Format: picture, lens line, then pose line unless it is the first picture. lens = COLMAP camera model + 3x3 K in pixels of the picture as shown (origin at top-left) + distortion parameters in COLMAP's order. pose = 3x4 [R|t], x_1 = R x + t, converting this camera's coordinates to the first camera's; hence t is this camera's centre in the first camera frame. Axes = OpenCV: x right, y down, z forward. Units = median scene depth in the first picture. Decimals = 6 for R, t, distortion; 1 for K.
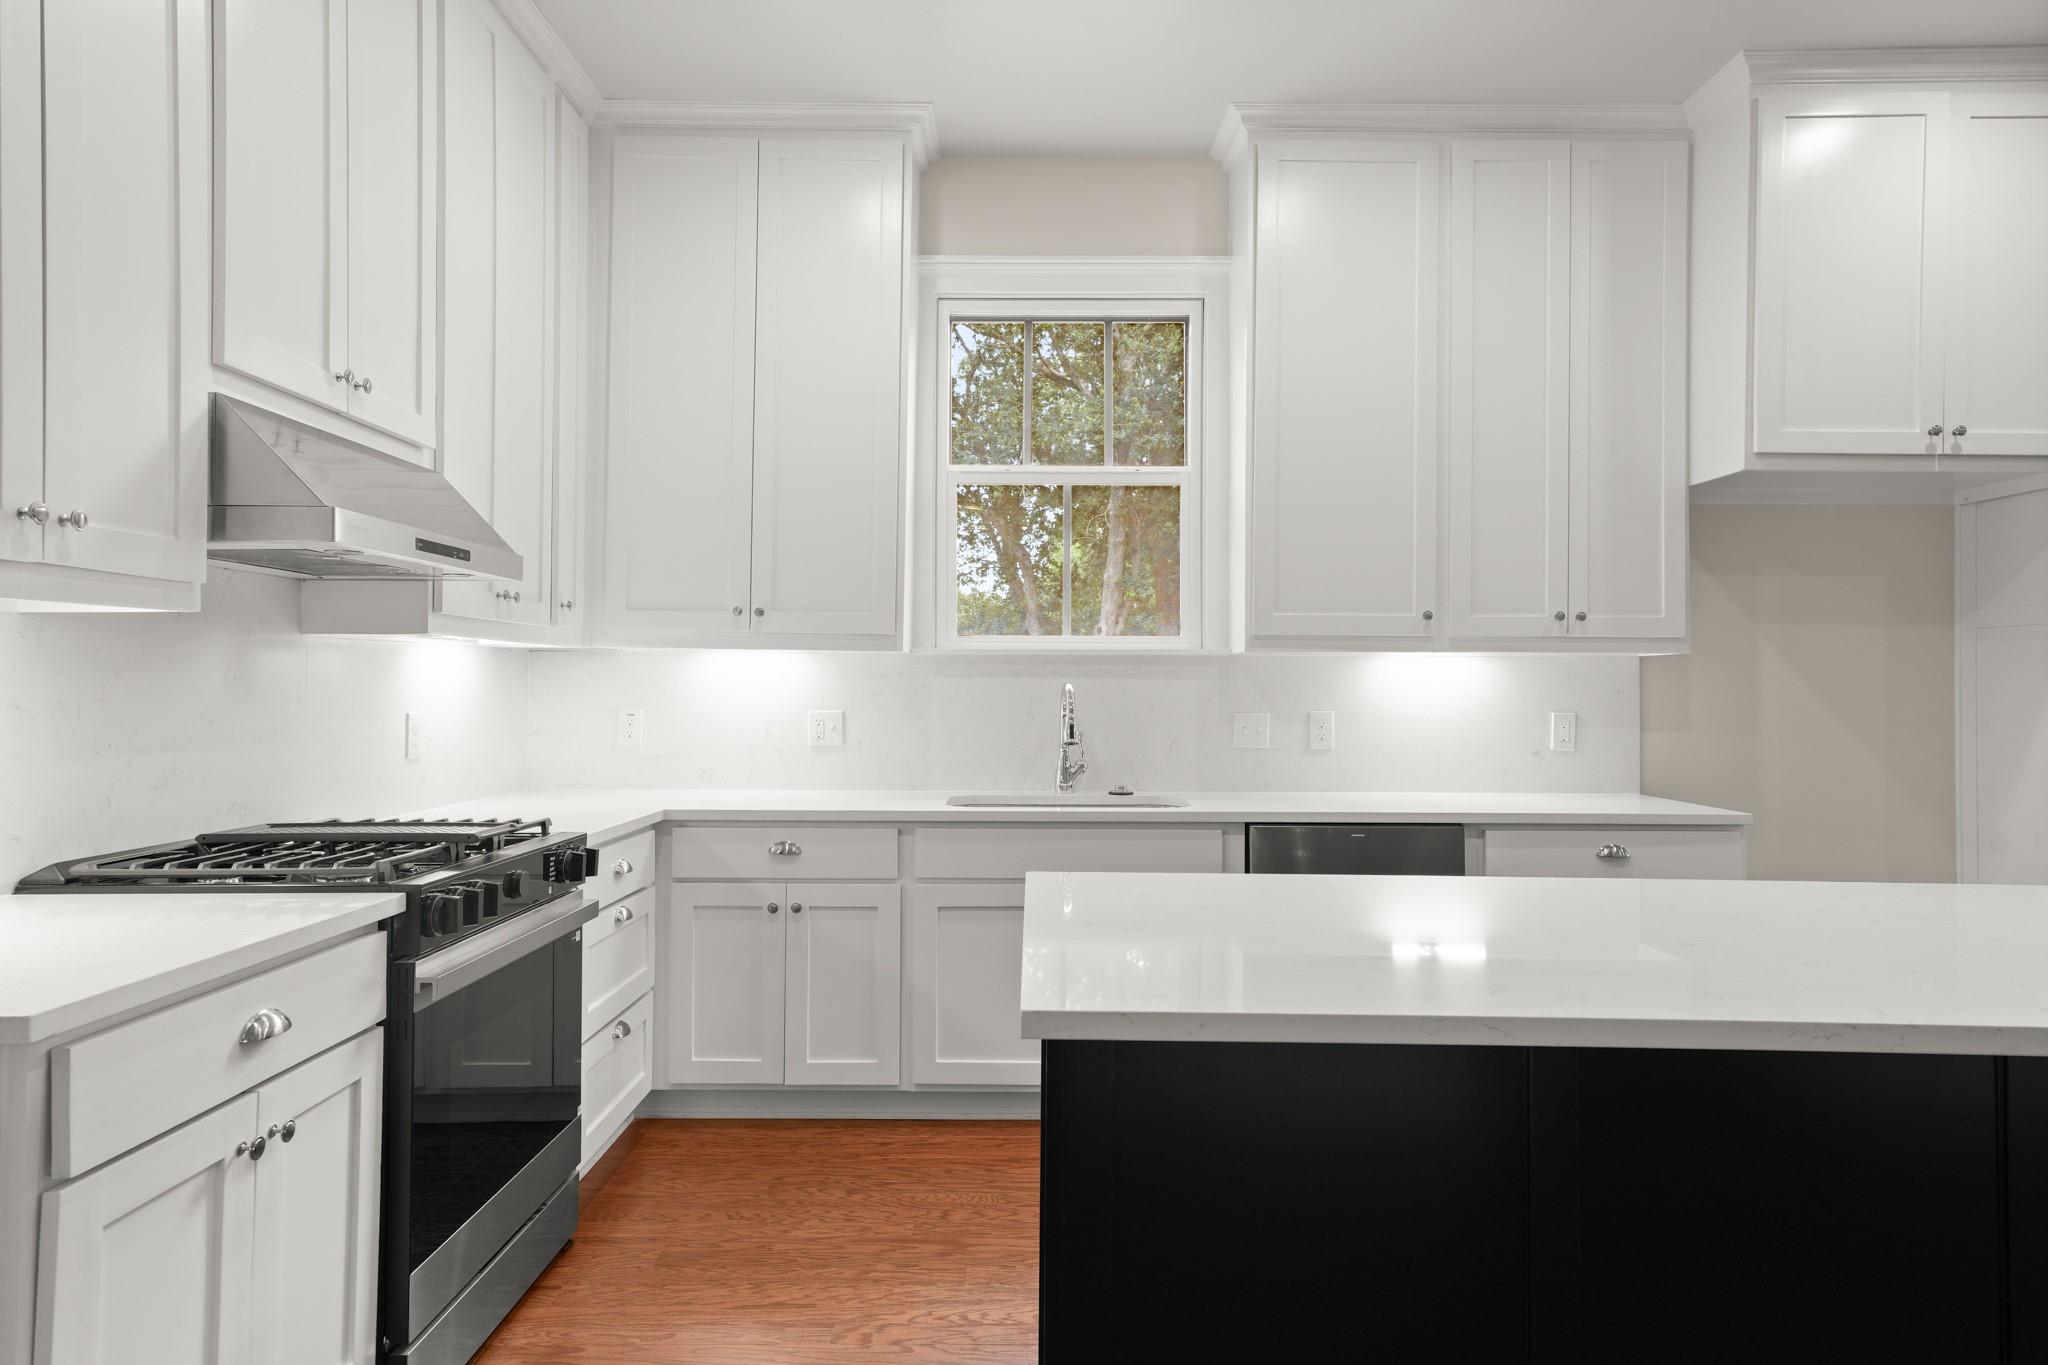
lens RADIAL K [[1216.8, 0, 1022.6], [0, 1216.8, 672.6], [0, 0, 1]] dist [0.005557, 0.001009]
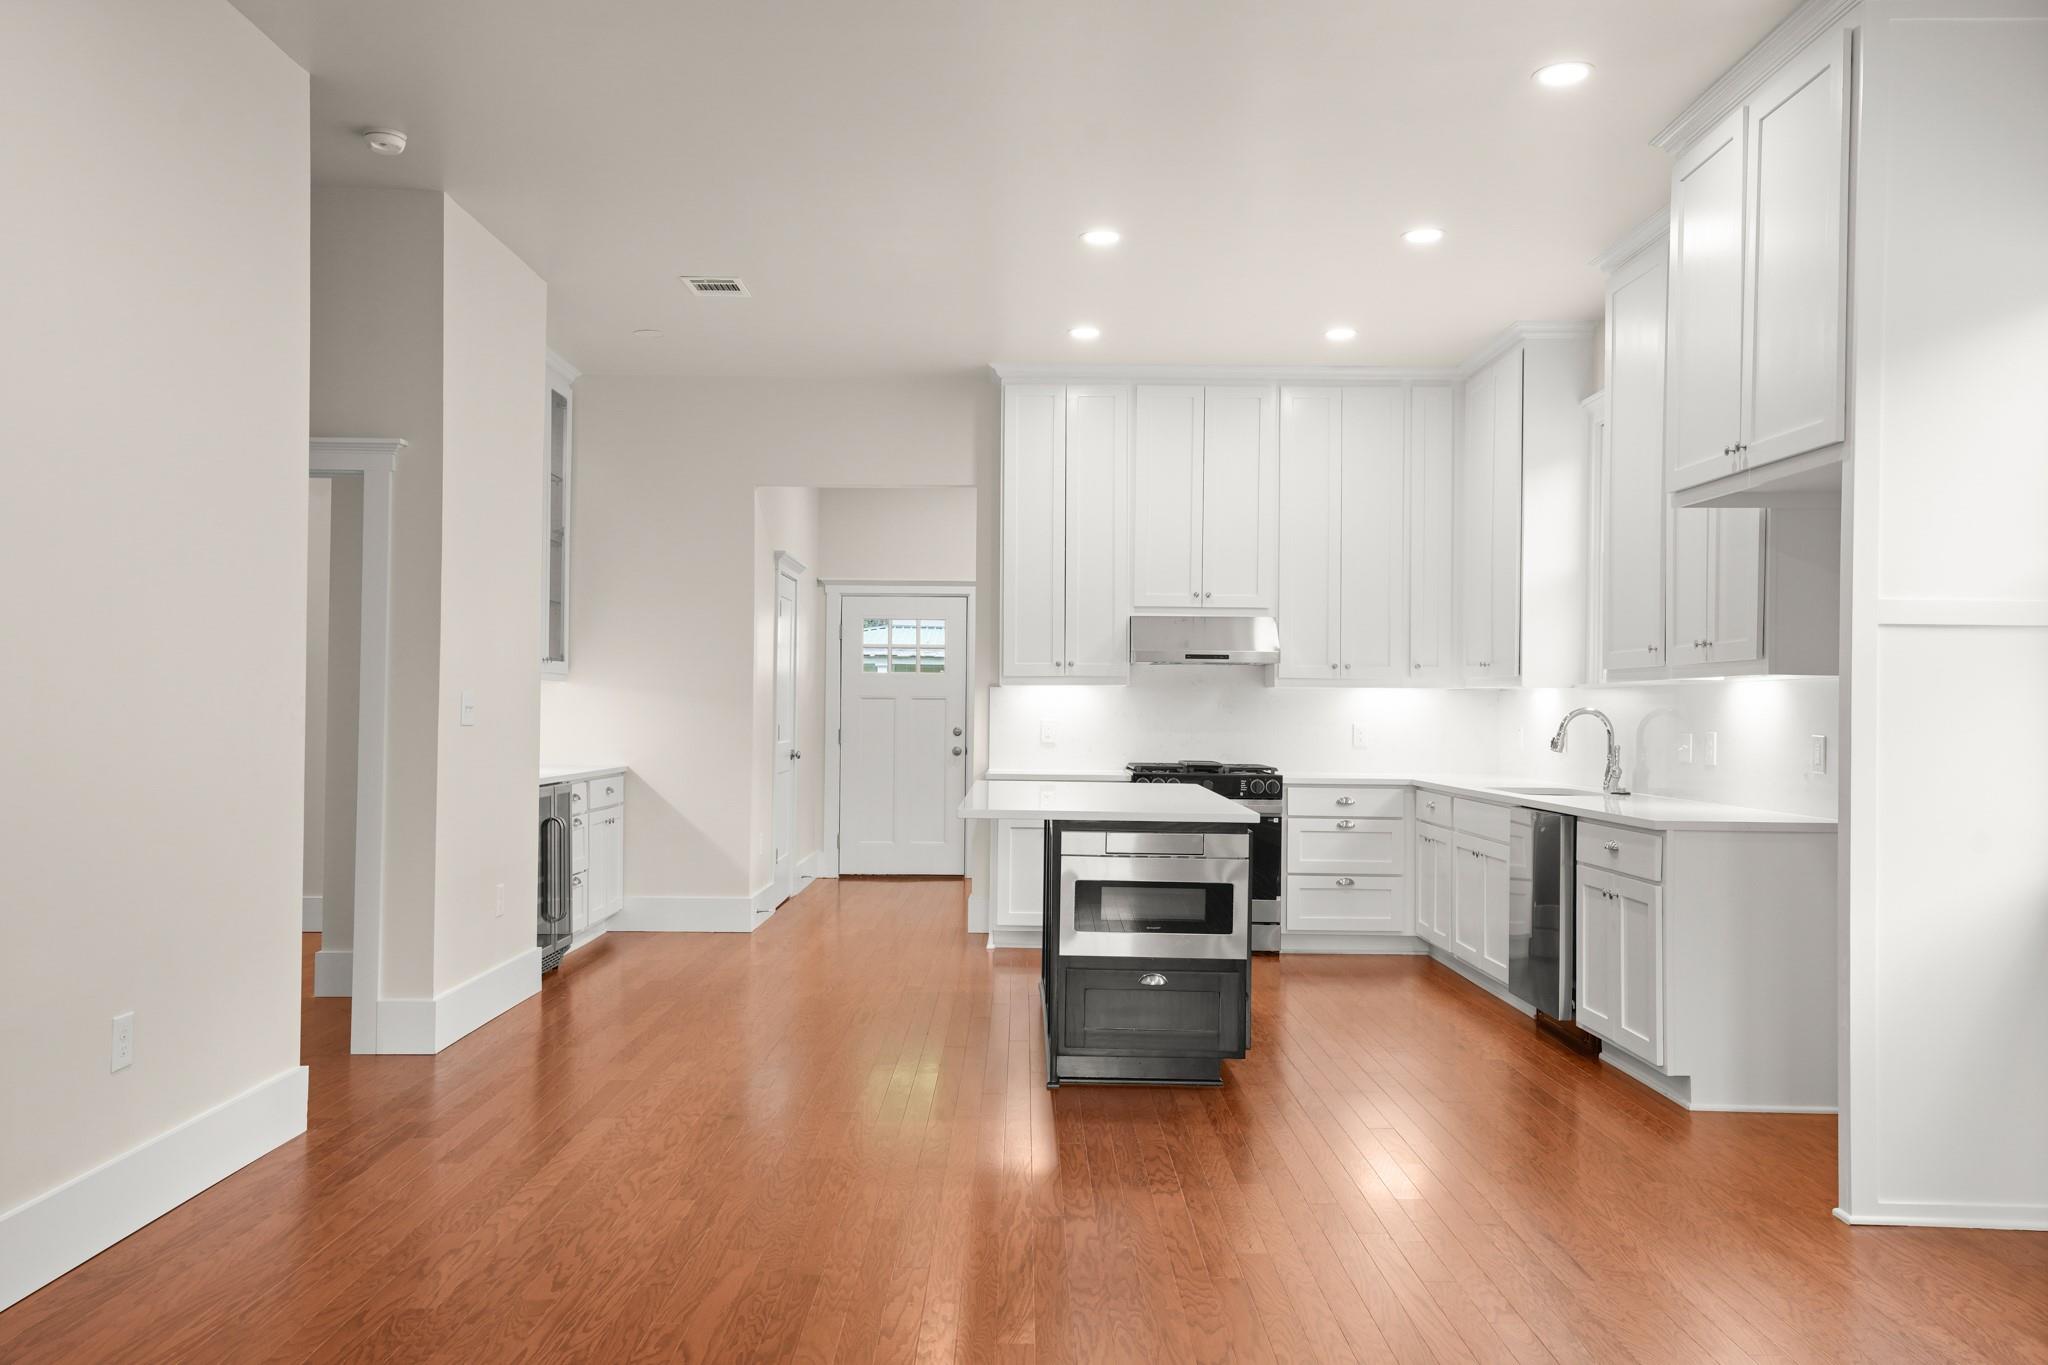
lens RADIAL K [[1609.9, 0, 1019.9], [0, 1609.9, 680.3], [0, 0, 1]] dist [0.058735, 0.000913]
pose [[0.004448, -0.018973, -0.999810, 2.085621], [0.002953, 0.999816, -0.018960, 0.010175], [0.999986, -0.002868, 0.004503, 0.404906]]
